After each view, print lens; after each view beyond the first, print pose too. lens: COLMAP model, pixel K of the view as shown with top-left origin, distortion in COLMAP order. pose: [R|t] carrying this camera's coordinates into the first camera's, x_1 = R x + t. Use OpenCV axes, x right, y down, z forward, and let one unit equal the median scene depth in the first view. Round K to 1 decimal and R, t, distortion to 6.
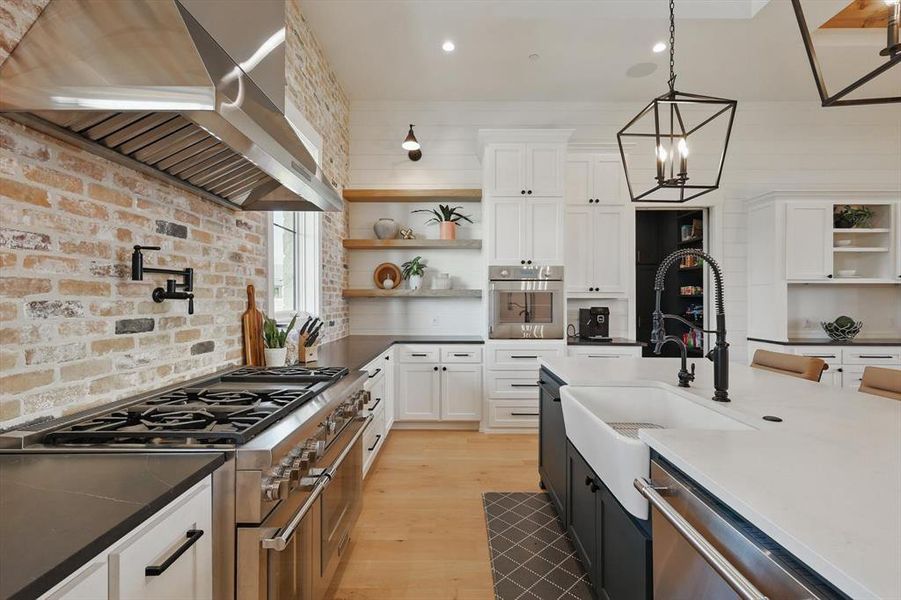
lens RADIAL K [[402.3, 0, 453.2], [0, 402.3, 298.5], [0, 0, 1]] dist [0.001788, 0.000019]
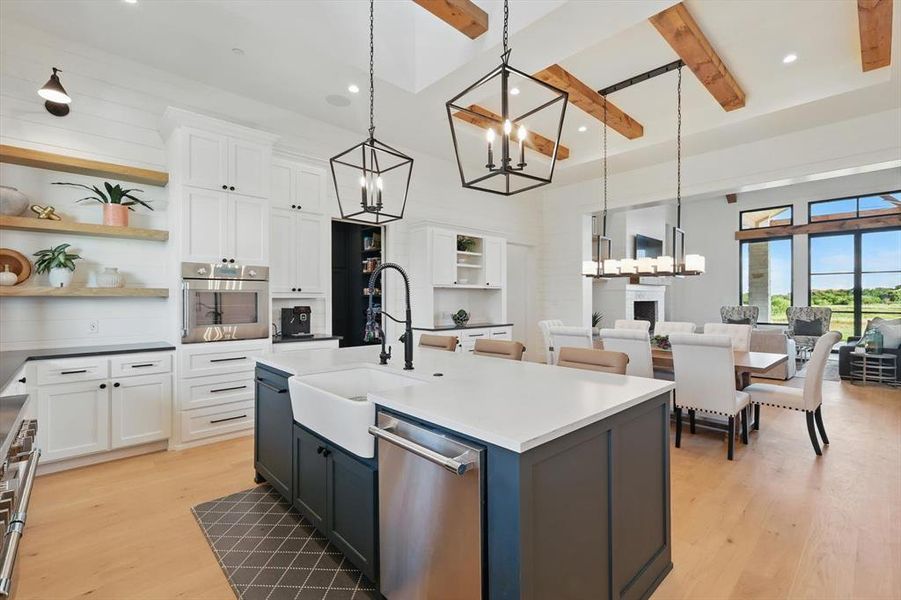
lens RADIAL K [[402.3, 0, 453.2], [0, 402.3, 298.5], [0, 0, 1]] dist [0.001788, 0.000019]
pose [[0.724738, -0.002858, 0.689018, -0.147151], [0.001810, 0.999996, 0.002244, -0.001864], [-0.689022, -0.000379, 0.724740, -0.107096]]
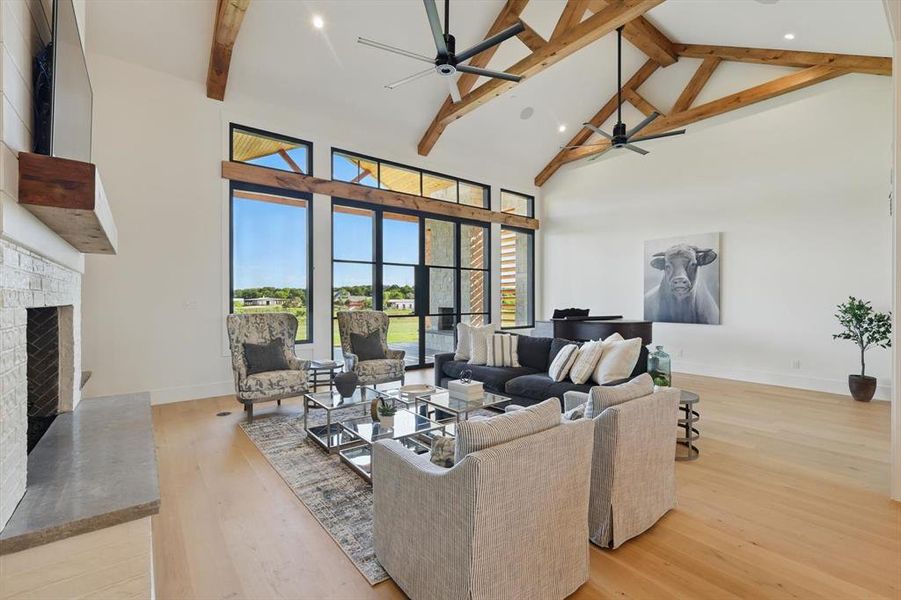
lens RADIAL K [[388.3, 0, 447.5], [0, 388.3, 300.4], [0, 0, 1]] dist [0.000655, -0.000050]
pose [[-0.622734, -0.004937, 0.782418, 2.860279], [-0.005263, 0.999984, 0.002121, 0.019885], [-0.782416, -0.002797, -0.622750, 1.360667]]
